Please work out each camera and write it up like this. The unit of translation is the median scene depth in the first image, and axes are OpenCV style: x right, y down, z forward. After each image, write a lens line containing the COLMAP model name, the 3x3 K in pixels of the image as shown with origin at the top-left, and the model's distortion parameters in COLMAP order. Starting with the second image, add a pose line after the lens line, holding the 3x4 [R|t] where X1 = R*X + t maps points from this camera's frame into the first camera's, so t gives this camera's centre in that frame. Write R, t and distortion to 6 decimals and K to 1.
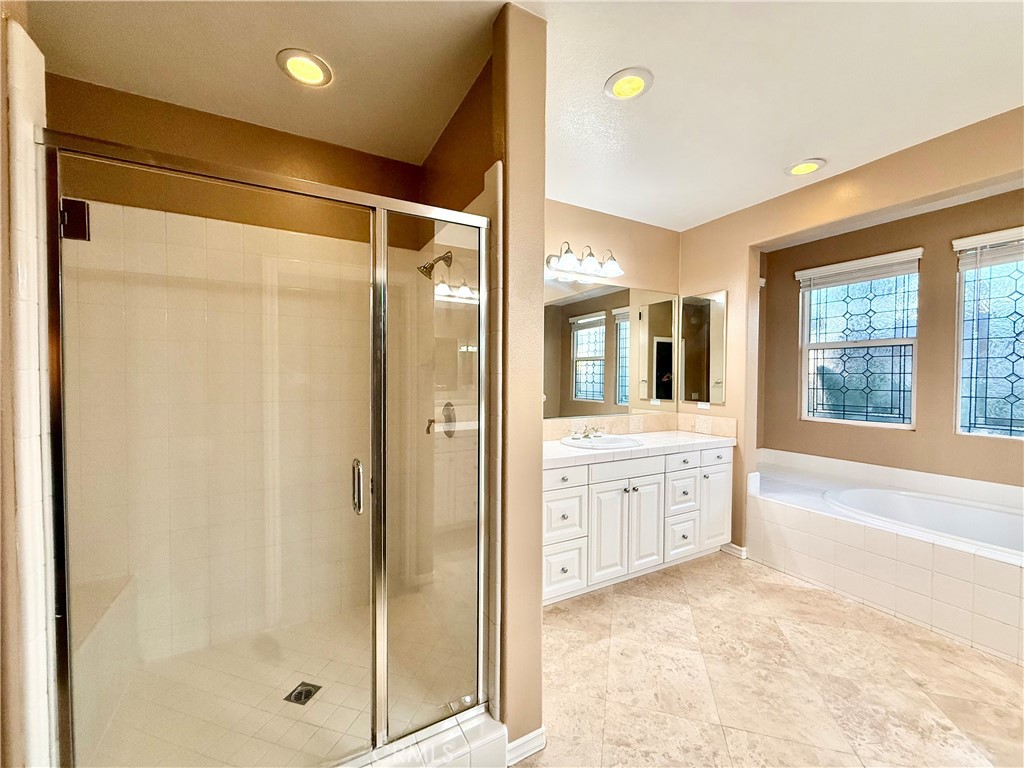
lens RADIAL K [[407.6, 0, 511.9], [0, 407.6, 387.4], [0, 0, 1]] dist [0.000735, 0.000305]
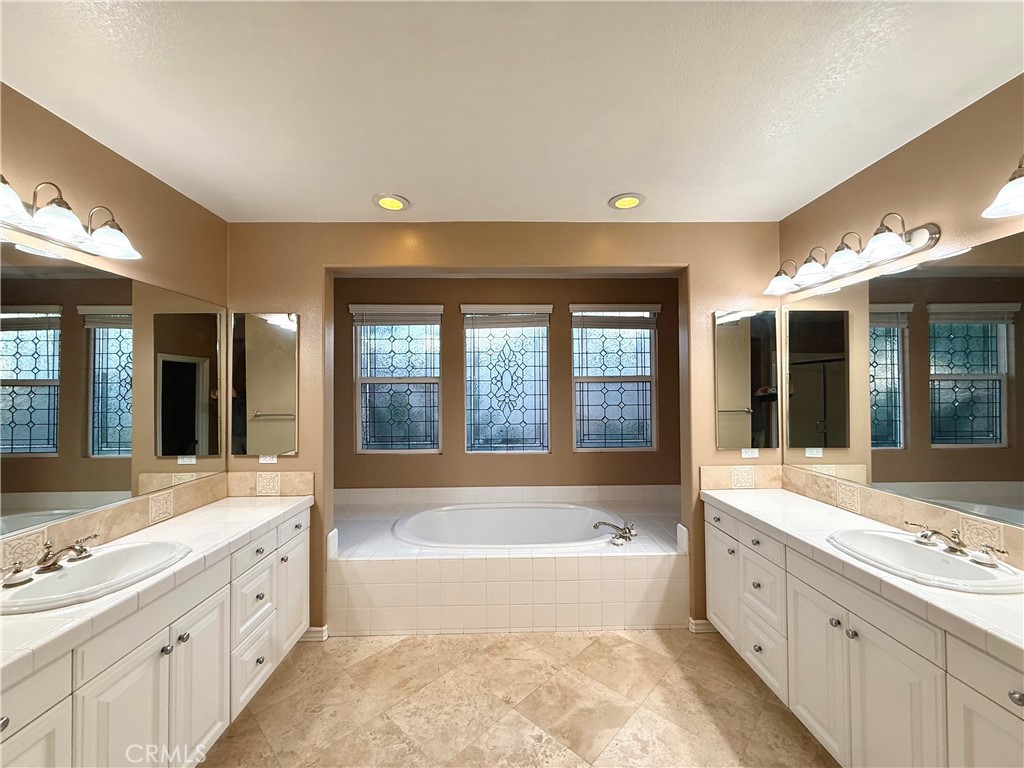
lens RADIAL K [[407.6, 0, 507.0], [0, 407.6, 386.7], [0, 0, 1]] dist [0.000735, 0.000305]
pose [[0.468501, 0.003755, 0.883455, 0.006734], [0.032473, 0.999242, -0.021468, -0.068926], [-0.882866, 0.038746, 0.468024, 0.283091]]
